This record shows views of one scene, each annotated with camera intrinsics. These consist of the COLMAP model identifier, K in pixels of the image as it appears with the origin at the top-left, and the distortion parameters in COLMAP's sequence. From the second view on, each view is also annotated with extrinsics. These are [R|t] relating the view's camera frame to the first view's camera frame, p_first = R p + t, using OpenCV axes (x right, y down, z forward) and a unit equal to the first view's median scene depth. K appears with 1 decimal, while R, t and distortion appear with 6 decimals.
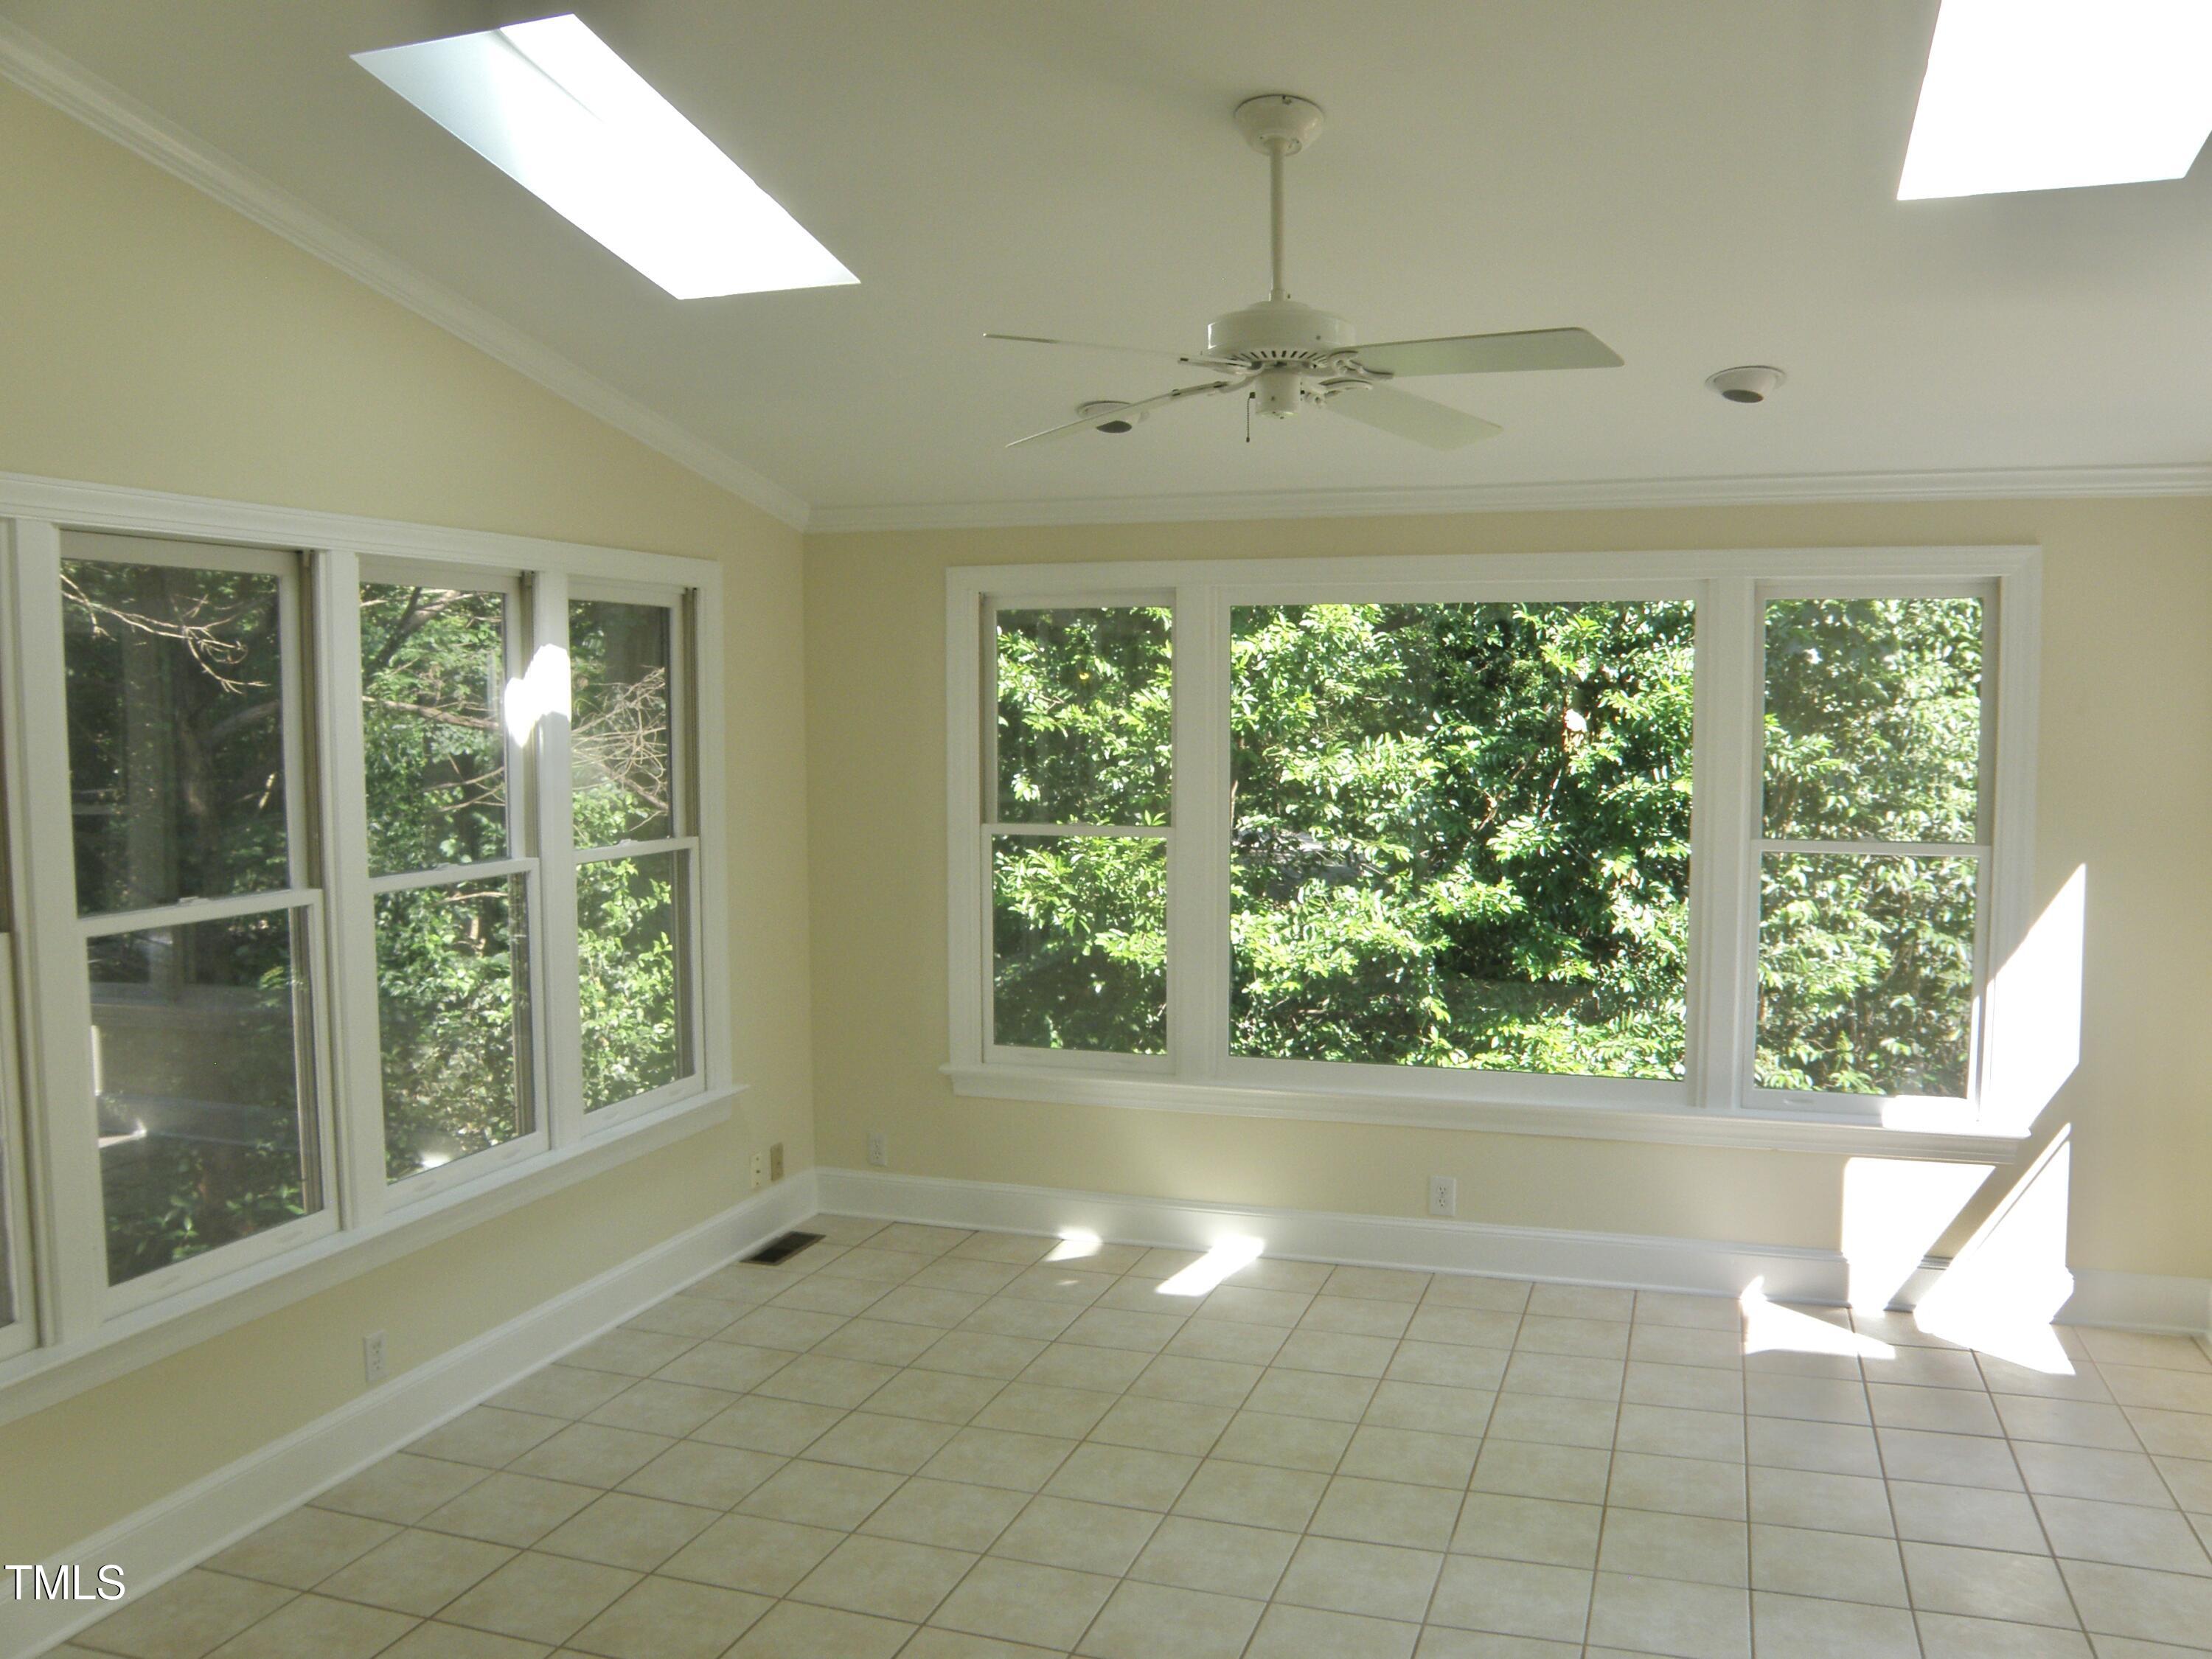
lens RADIAL K [[1789.6, 0, 1114.2], [0, 1789.6, 846.5], [0, 0, 1]] dist [-0.160161, 0.130900]
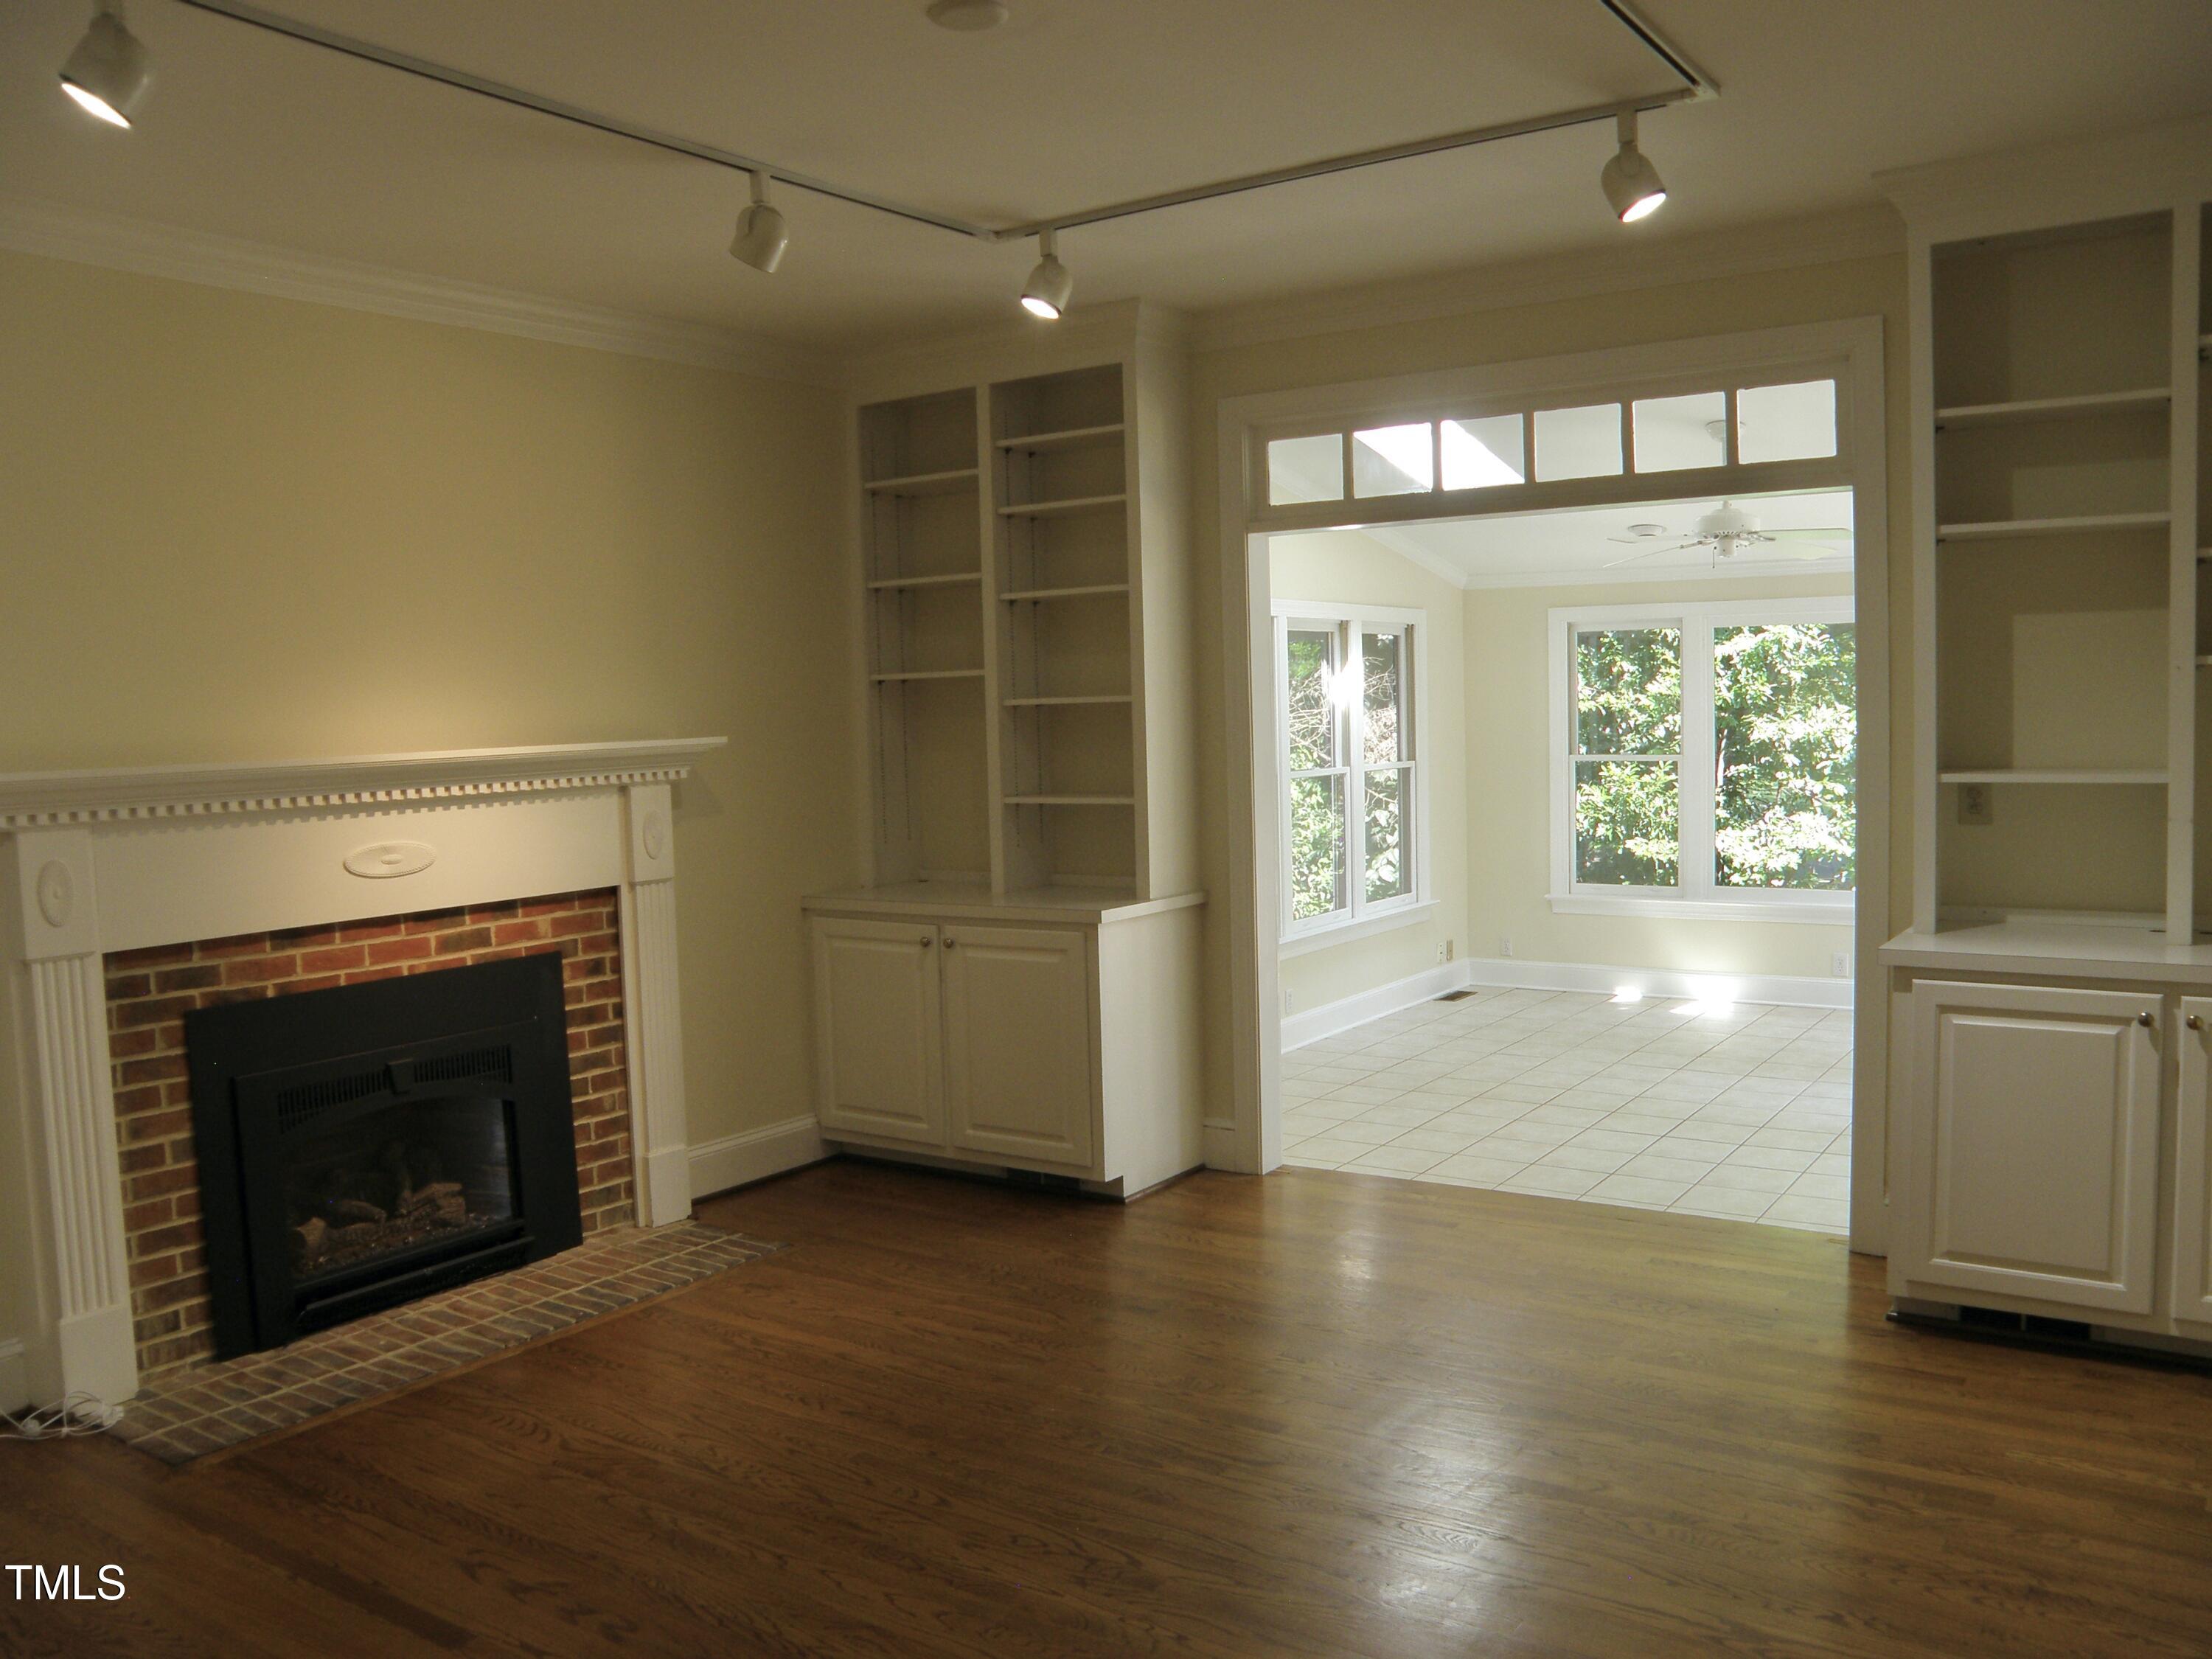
lens RADIAL K [[1789.6, 0, 1114.2], [0, 1789.6, 846.5], [0, 0, 1]] dist [-0.160161, 0.130900]
pose [[0.963451, -0.005135, -0.267837, -0.028457], [0.003993, 0.999980, -0.004808, 0.061058], [0.267856, 0.003563, 0.963452, -0.573575]]
